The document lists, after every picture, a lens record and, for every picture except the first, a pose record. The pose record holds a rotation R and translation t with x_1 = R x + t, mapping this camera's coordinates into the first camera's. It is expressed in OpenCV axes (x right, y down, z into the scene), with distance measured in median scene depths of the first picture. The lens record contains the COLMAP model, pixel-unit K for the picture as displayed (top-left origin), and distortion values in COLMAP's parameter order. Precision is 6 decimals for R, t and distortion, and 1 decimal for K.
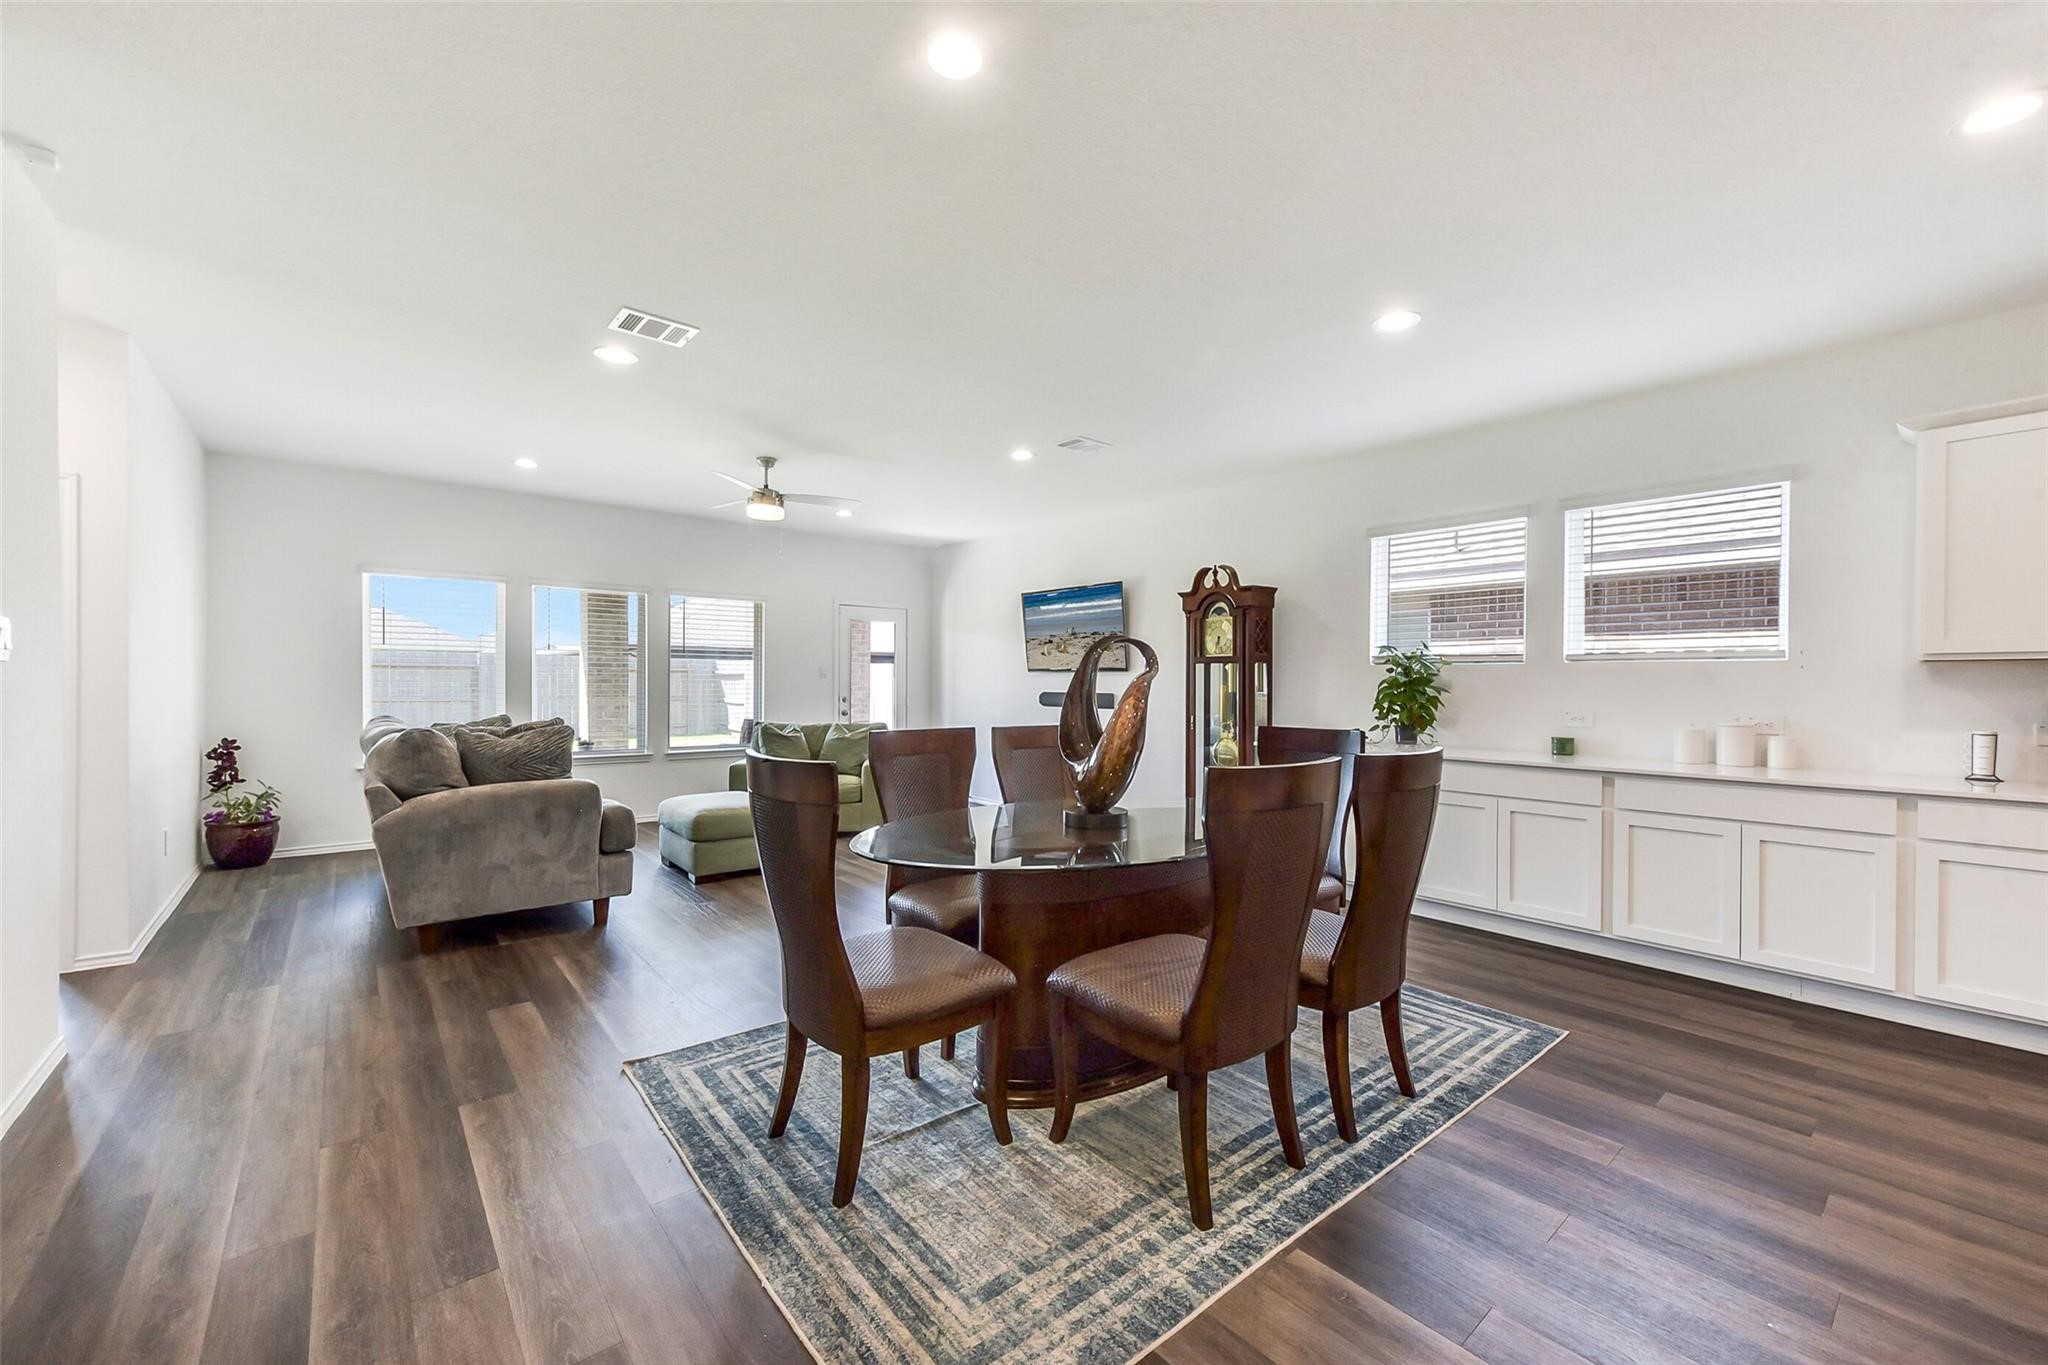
lens RADIAL K [[806.5, 0, 1020.5], [0, 806.5, 685.5], [0, 0, 1]] dist [0.006654, -0.002242]
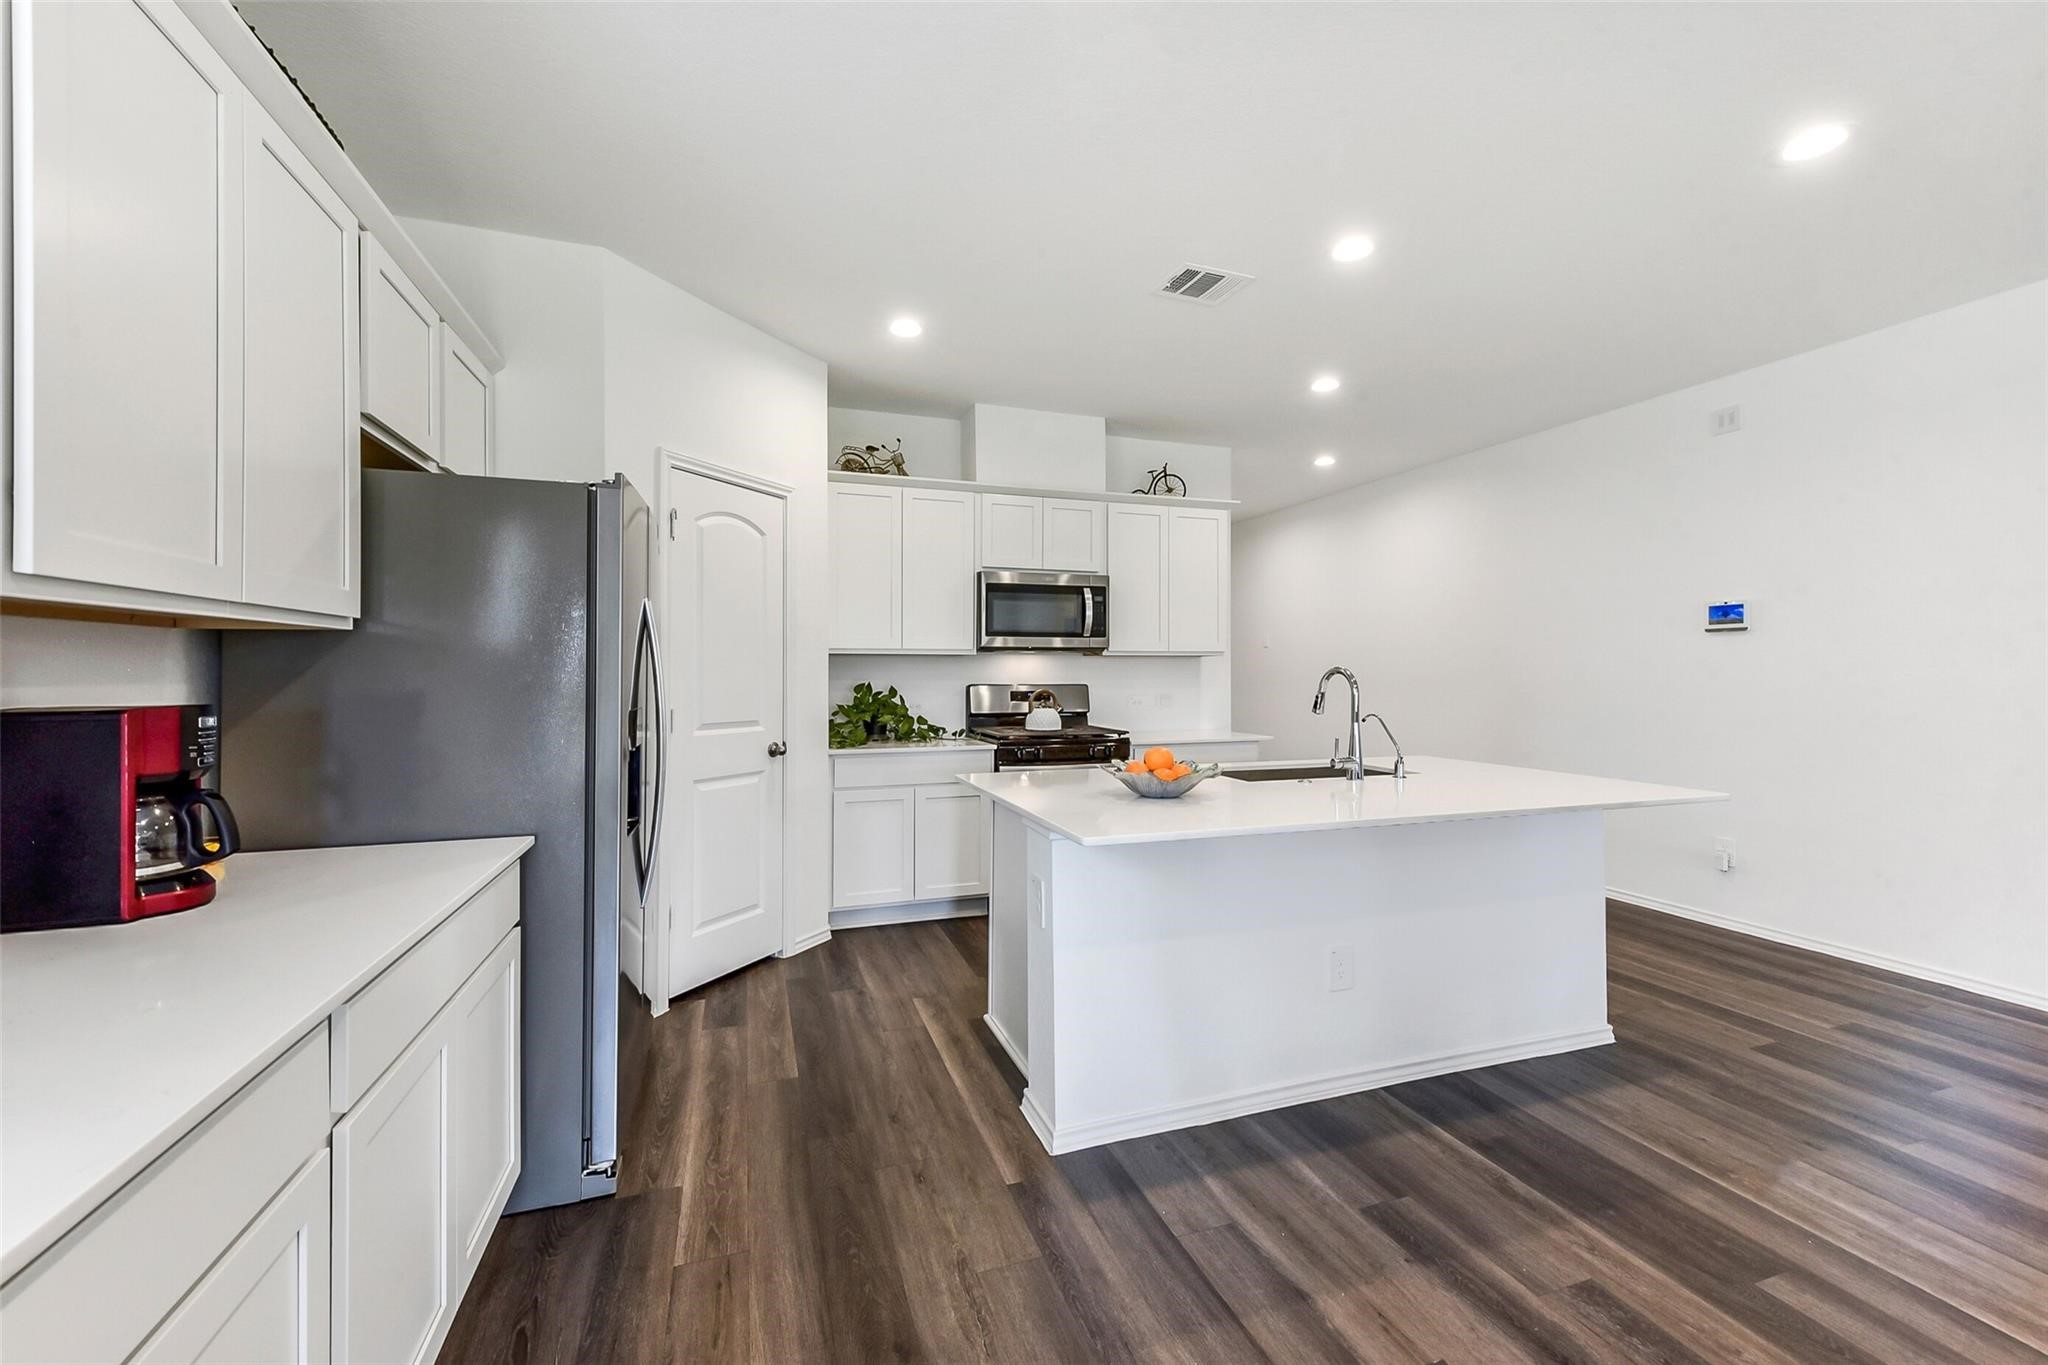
lens RADIAL K [[806.5, 0, 1022.6], [0, 806.5, 674.7], [0, 0, 1]] dist [0.006654, -0.002242]
pose [[-0.931593, -0.006201, 0.363451, 0.570075], [-0.004448, 0.999974, 0.005660, -0.003954], [-0.363476, 0.003656, -0.931596, 0.979705]]
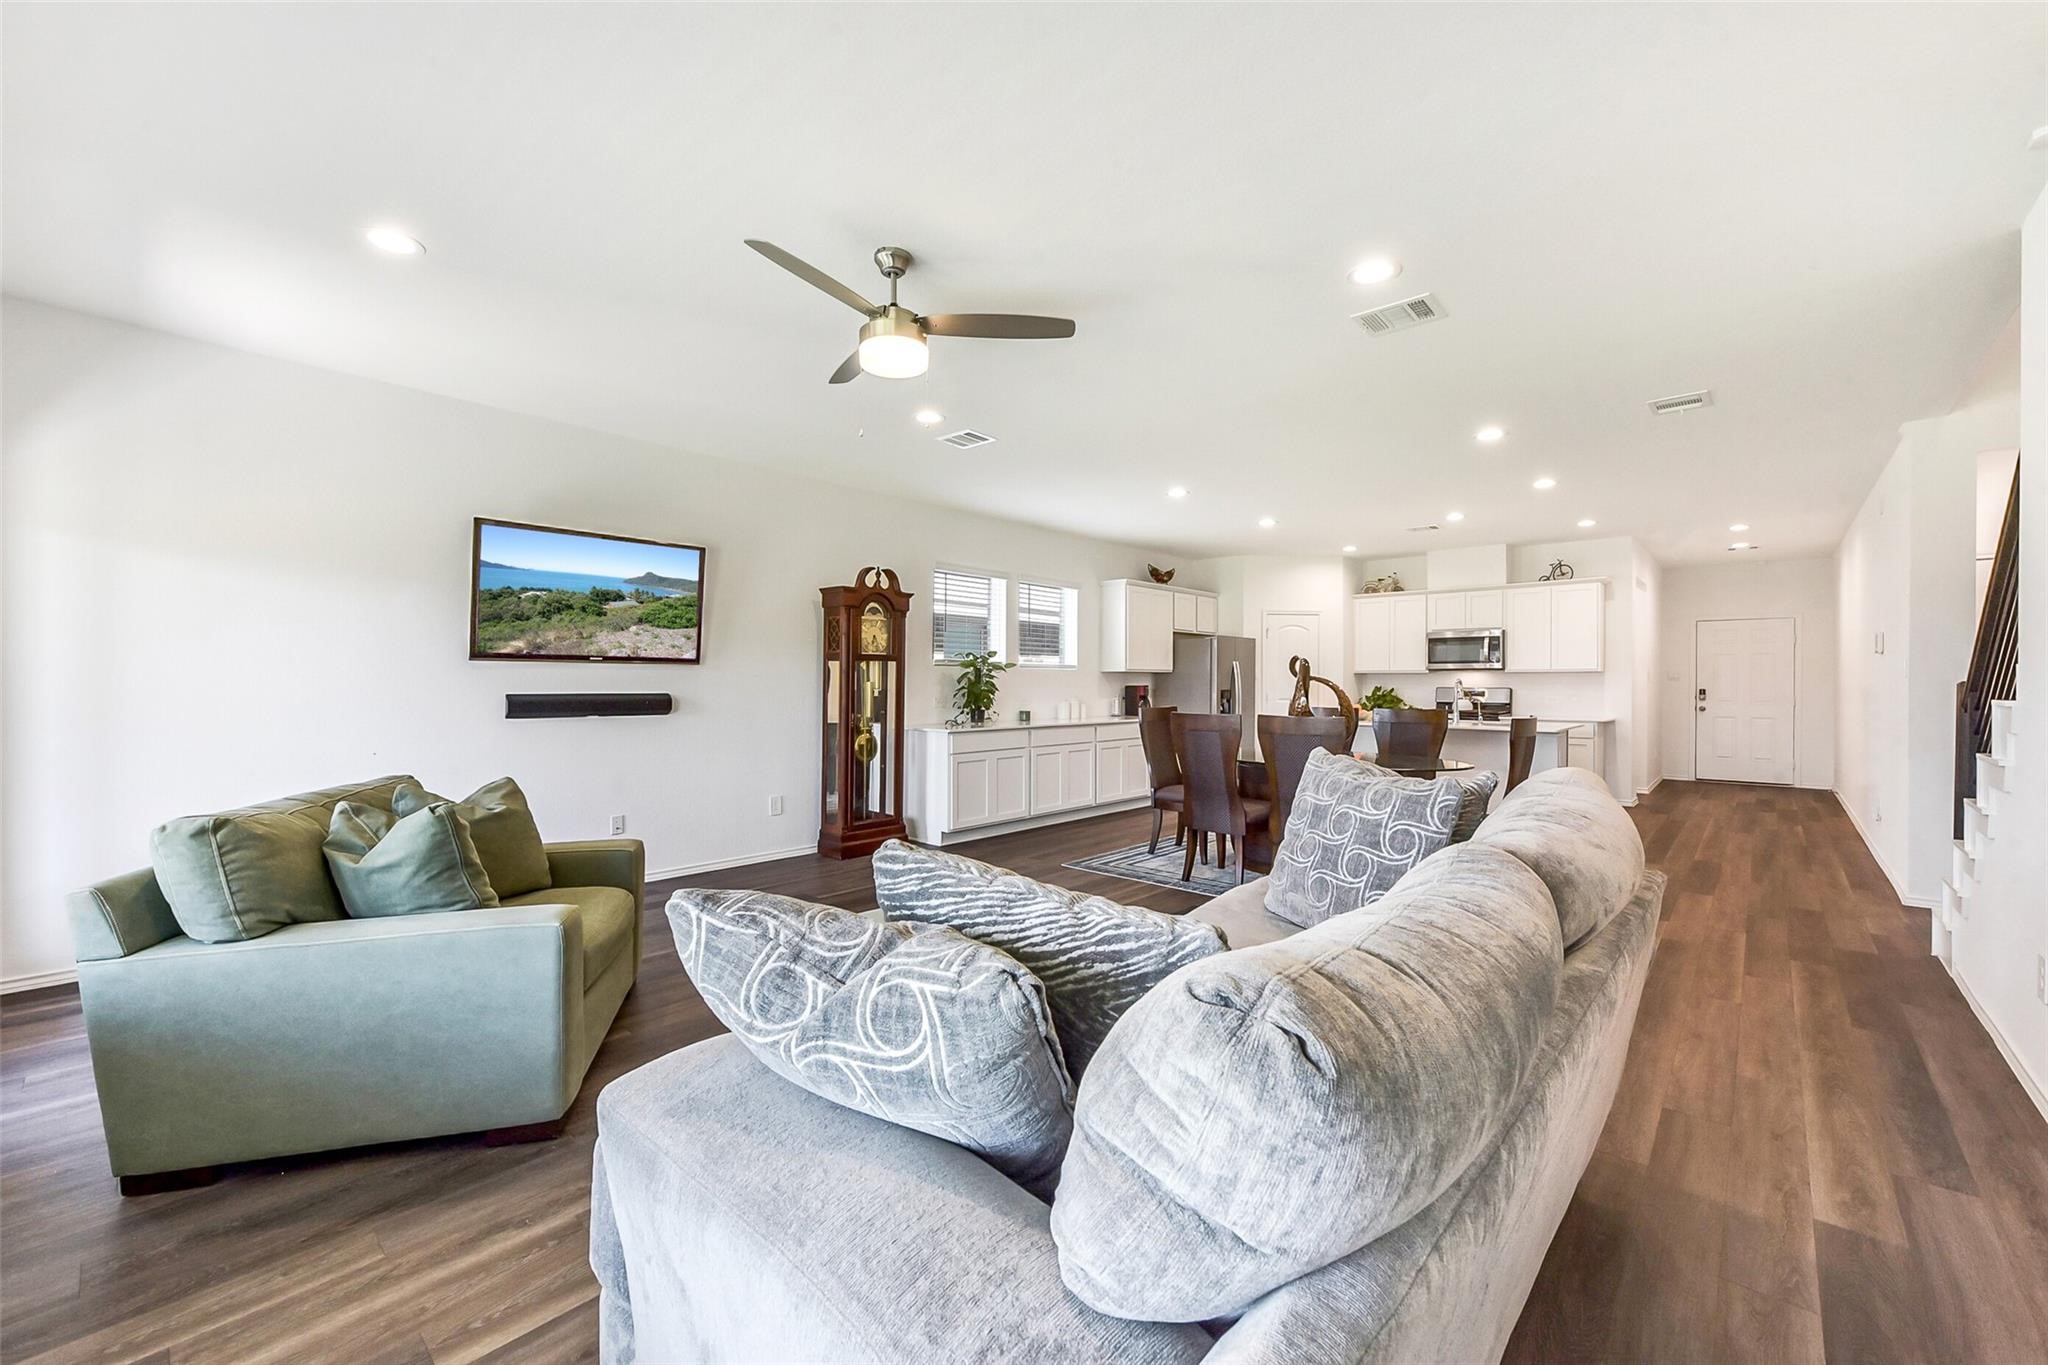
lens RADIAL K [[806.5, 0, 1020.4], [0, 806.5, 689.0], [0, 0, 1]] dist [0.006654, -0.002242]
pose [[-0.132492, -0.015785, 0.991058, -1.263175], [-0.002714, 0.999875, 0.015562, -0.012056], [-0.991180, -0.000628, -0.132519, 1.470821]]
